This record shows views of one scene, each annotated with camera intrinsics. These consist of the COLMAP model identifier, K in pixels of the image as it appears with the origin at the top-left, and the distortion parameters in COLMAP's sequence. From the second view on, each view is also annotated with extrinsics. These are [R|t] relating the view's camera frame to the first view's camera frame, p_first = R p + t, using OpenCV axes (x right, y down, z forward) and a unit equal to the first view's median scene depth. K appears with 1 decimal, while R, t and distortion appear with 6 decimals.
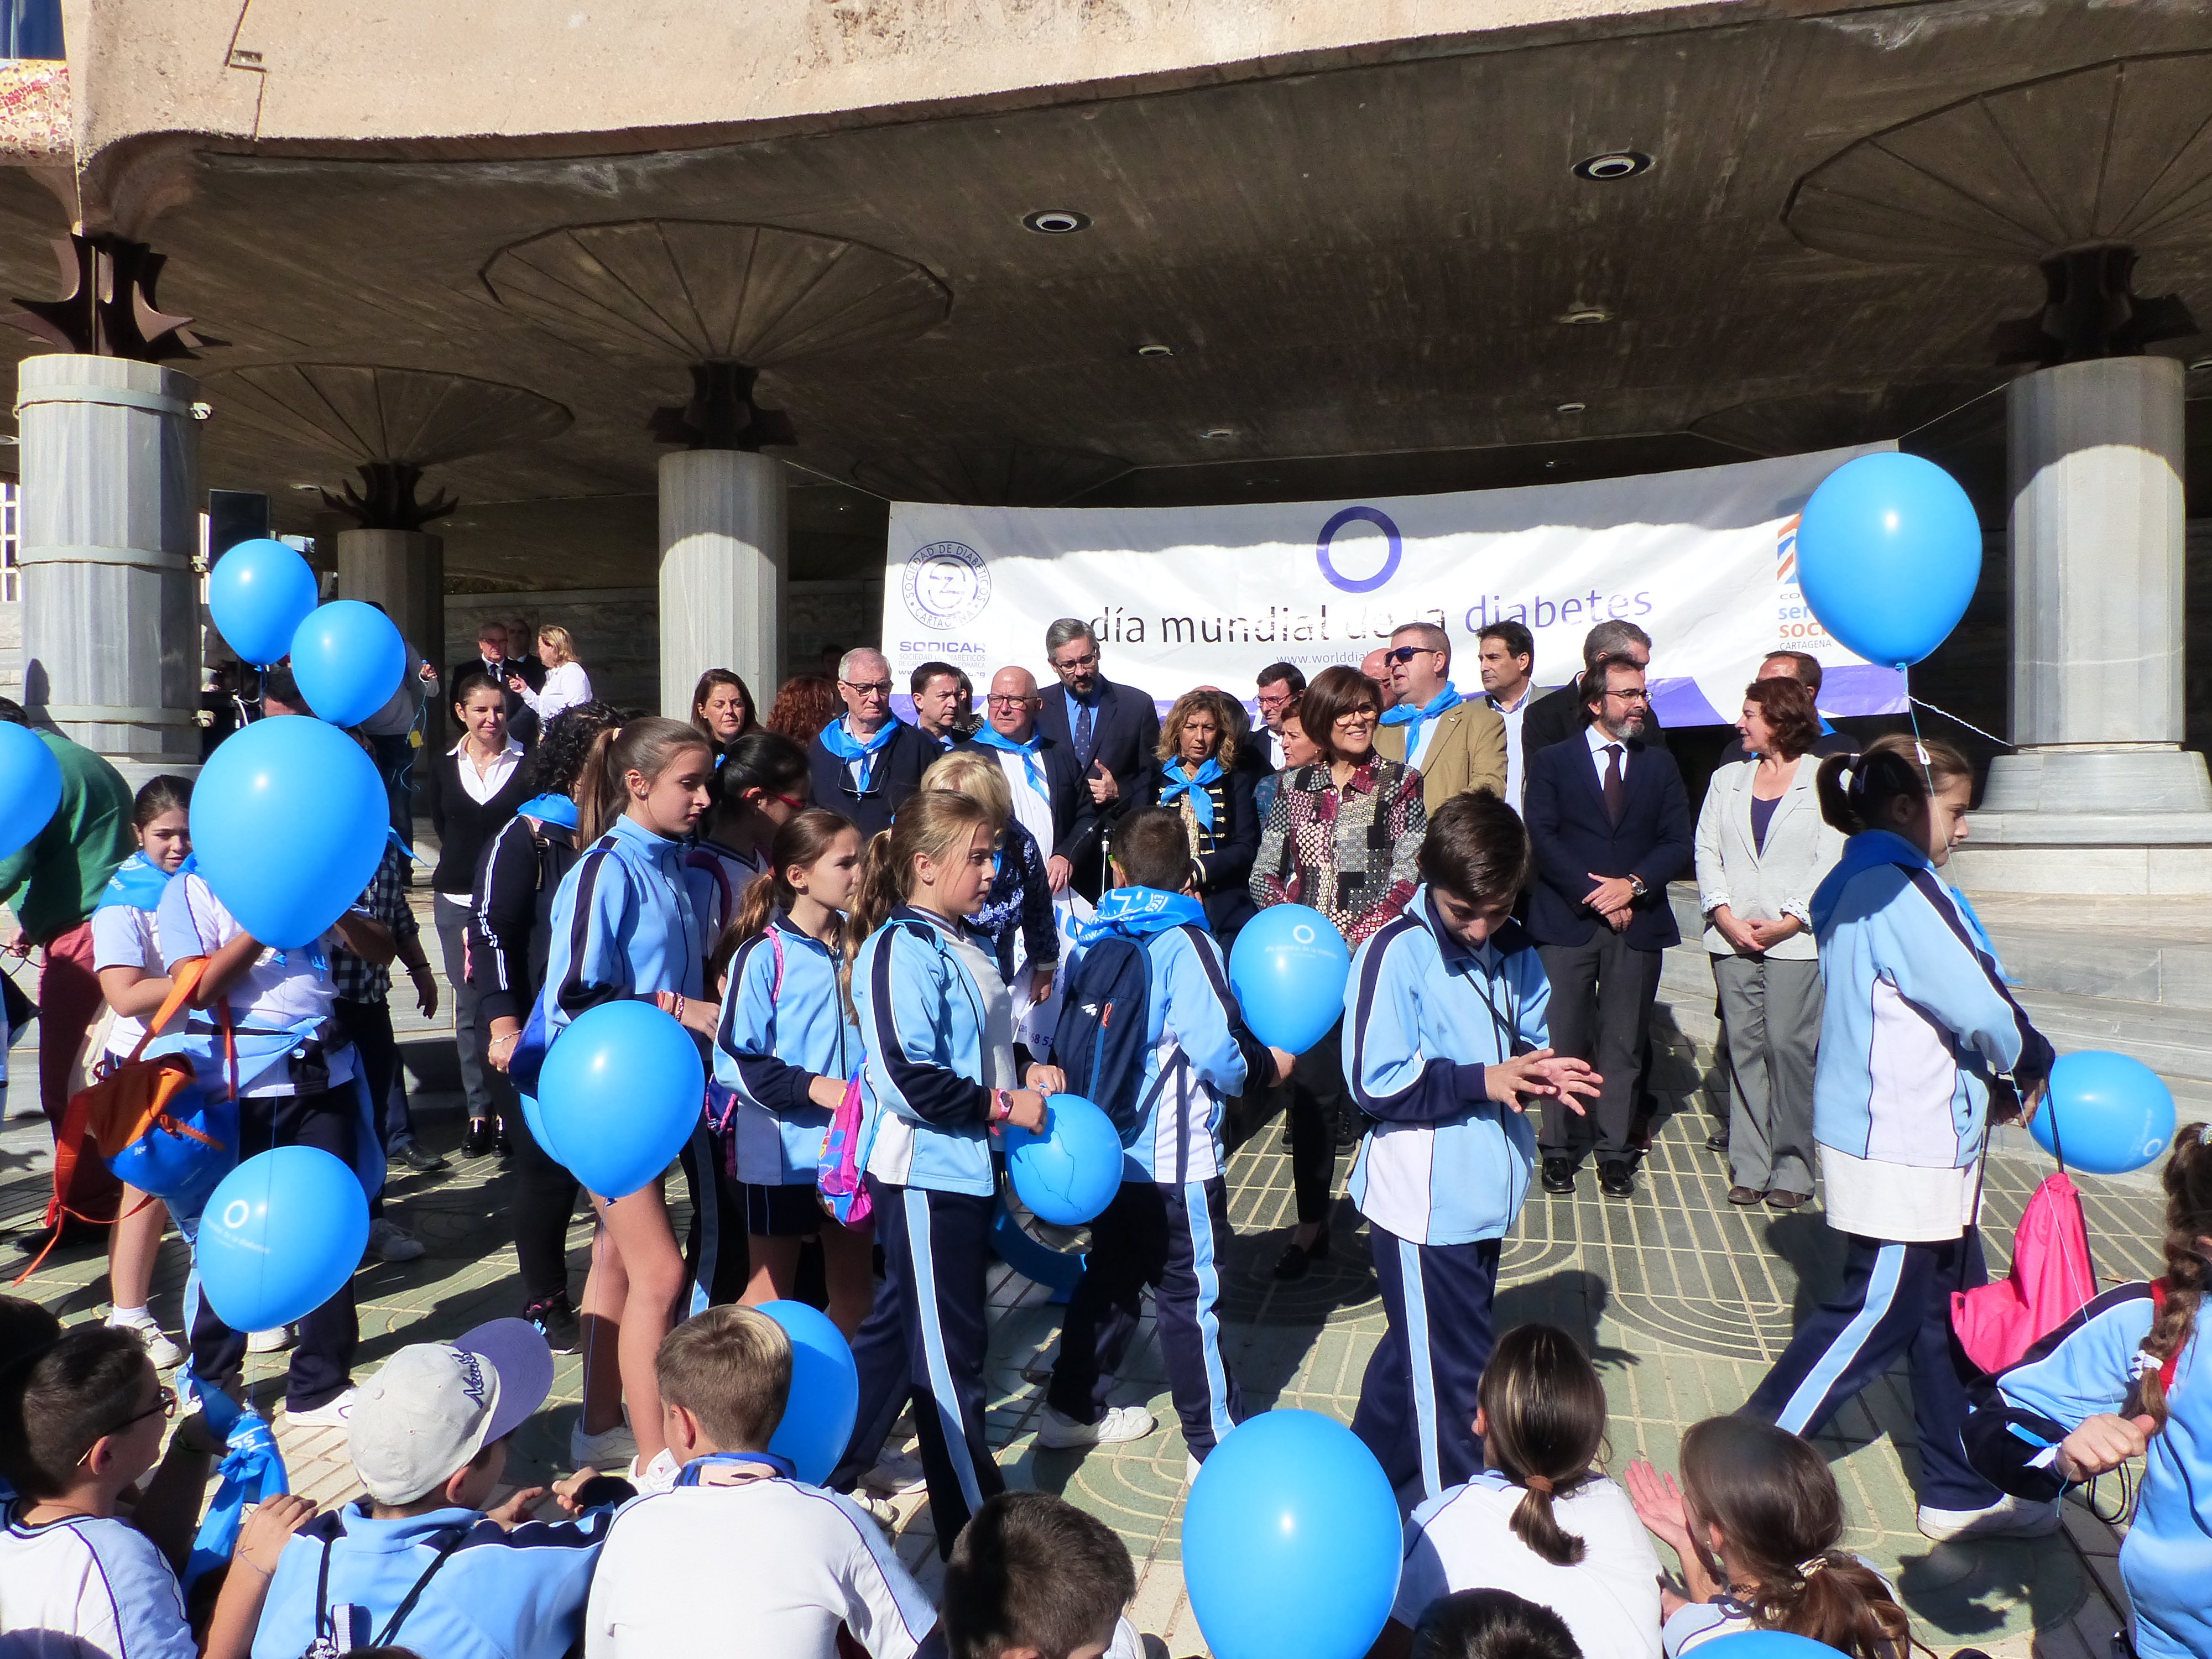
lens RADIAL K [[1634.4, 0, 1122.4], [0, 1634.4, 843.8], [0, 0, 1]] dist [0.027747, -0.031491]
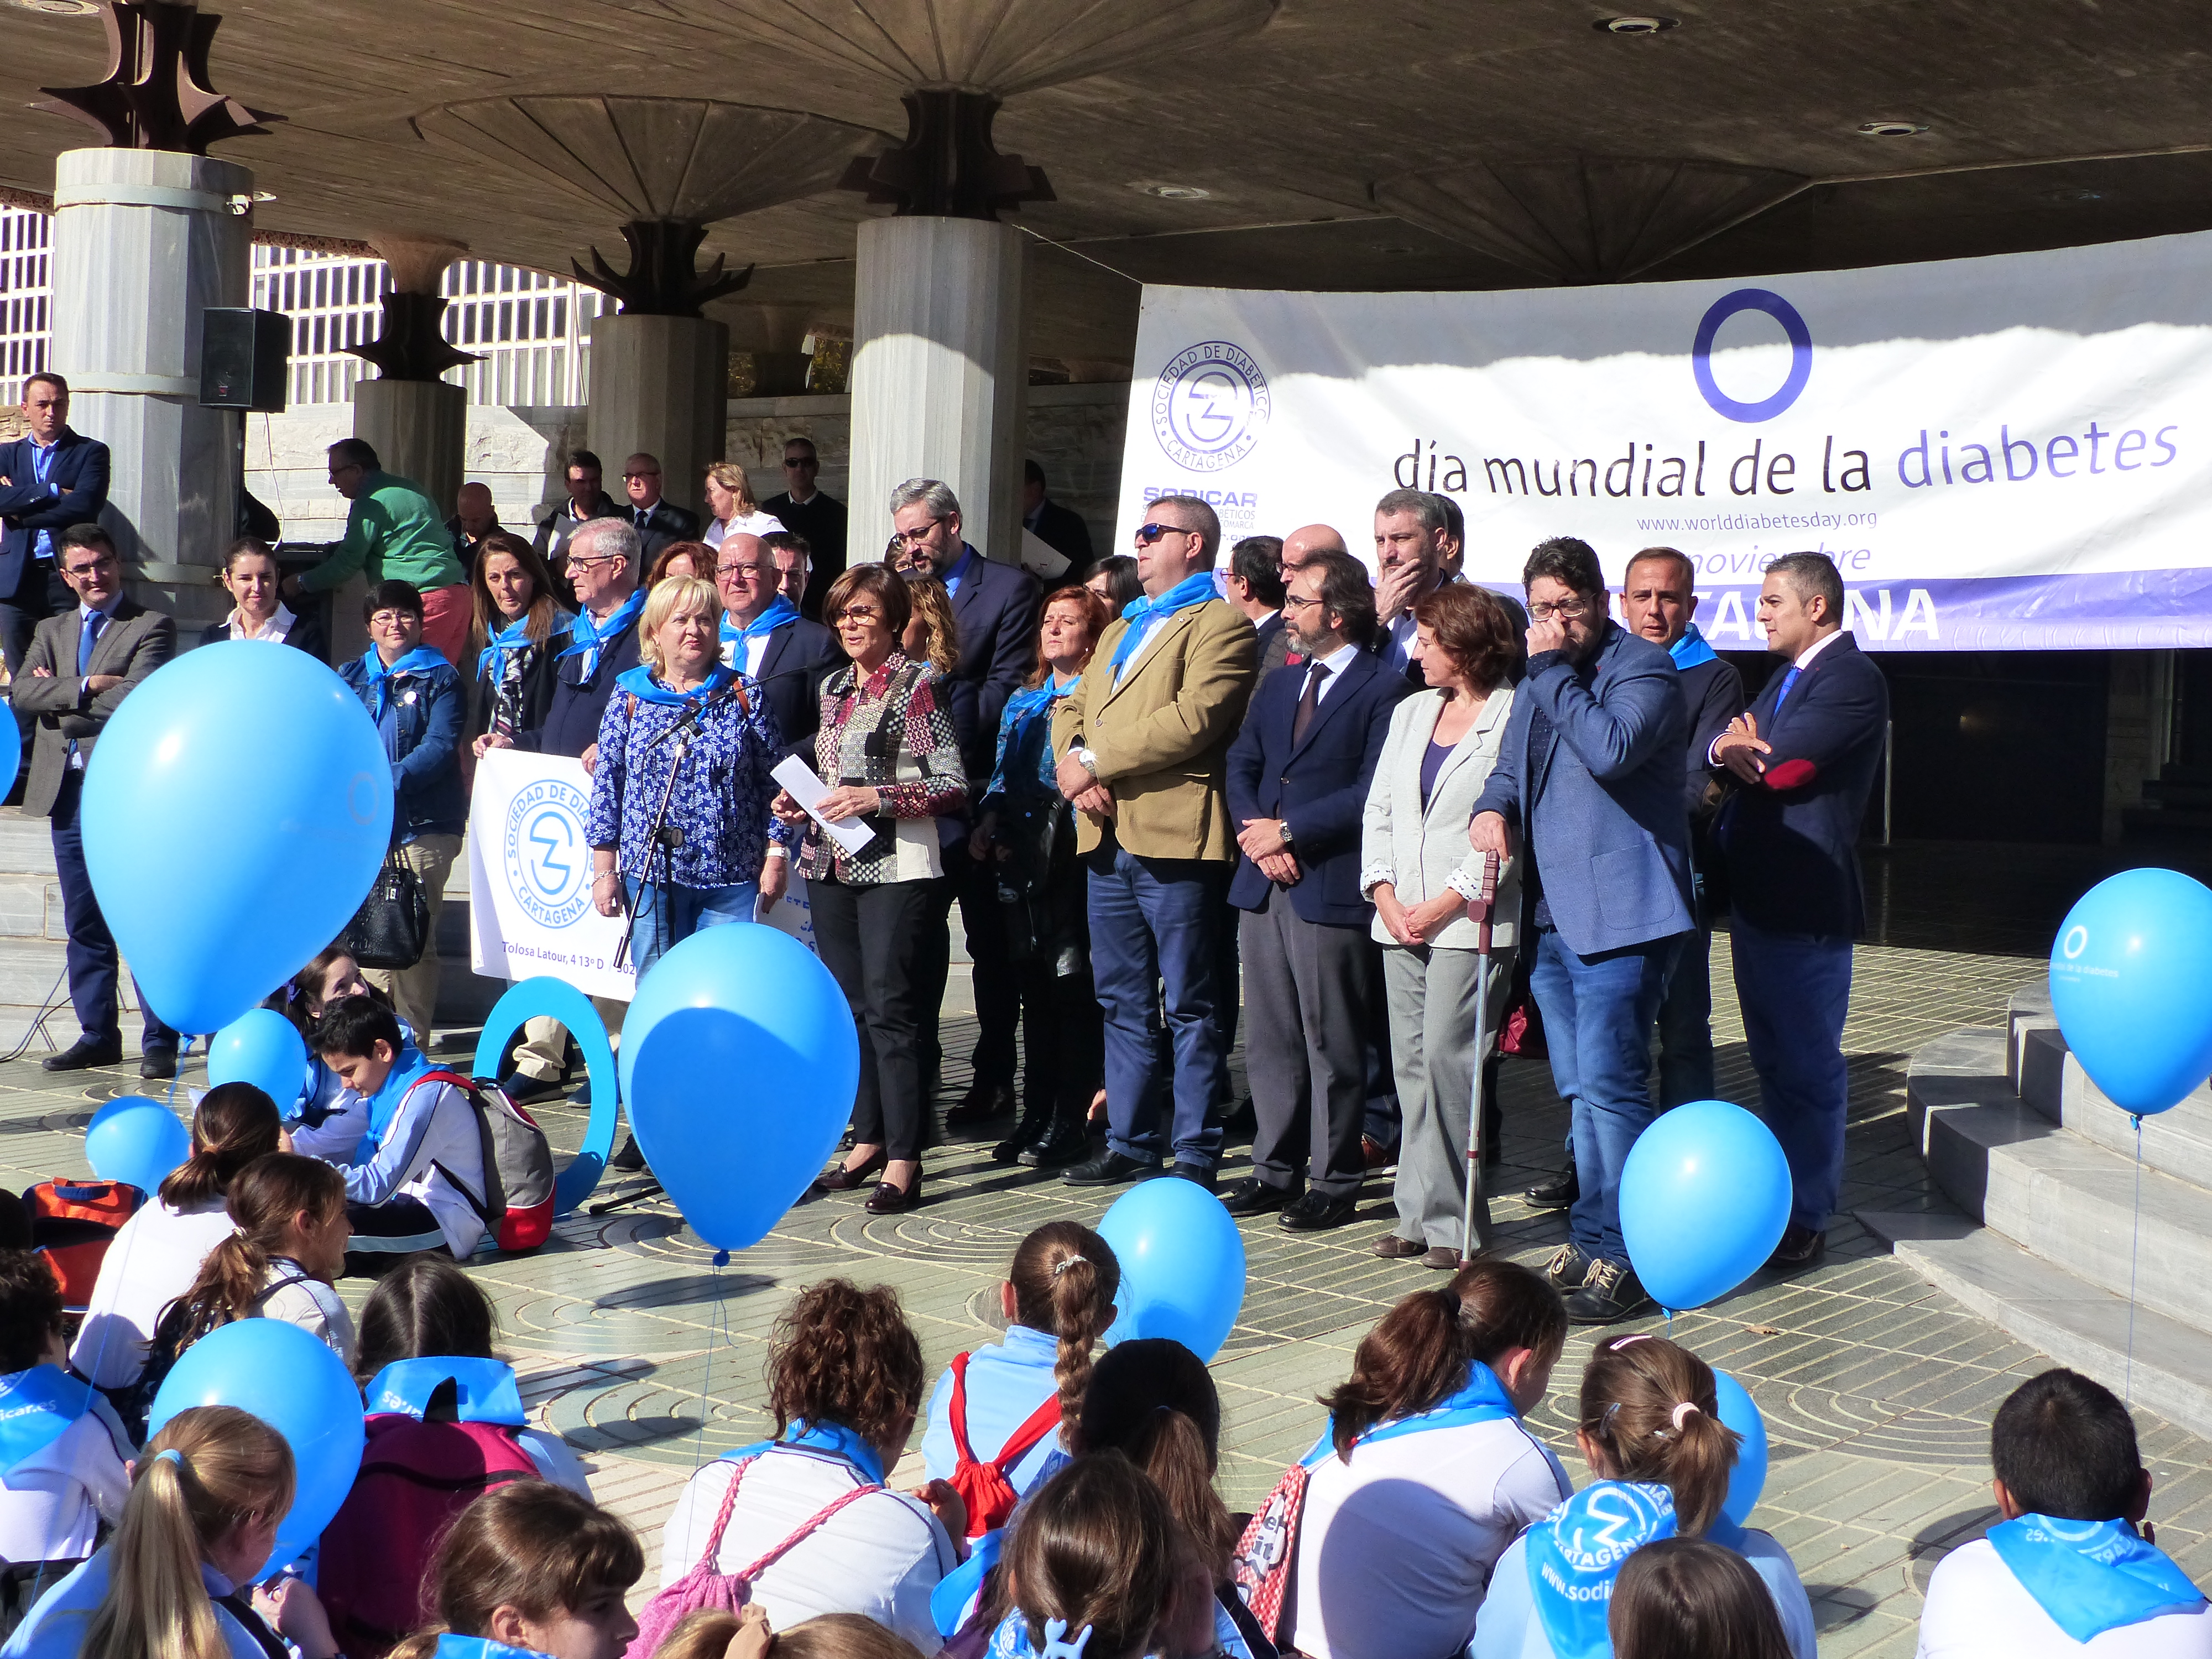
lens RADIAL K [[3202.0, 0, 1104.2], [0, 3202.0, 834.5], [0, 0, 1]] dist [0.021029, 0.000000]
pose [[0.909778, 0.056655, -0.411210, 0.439102], [-0.057768, 0.998283, 0.009732, 0.009471], [0.411055, 0.014901, 0.911489, -0.242808]]
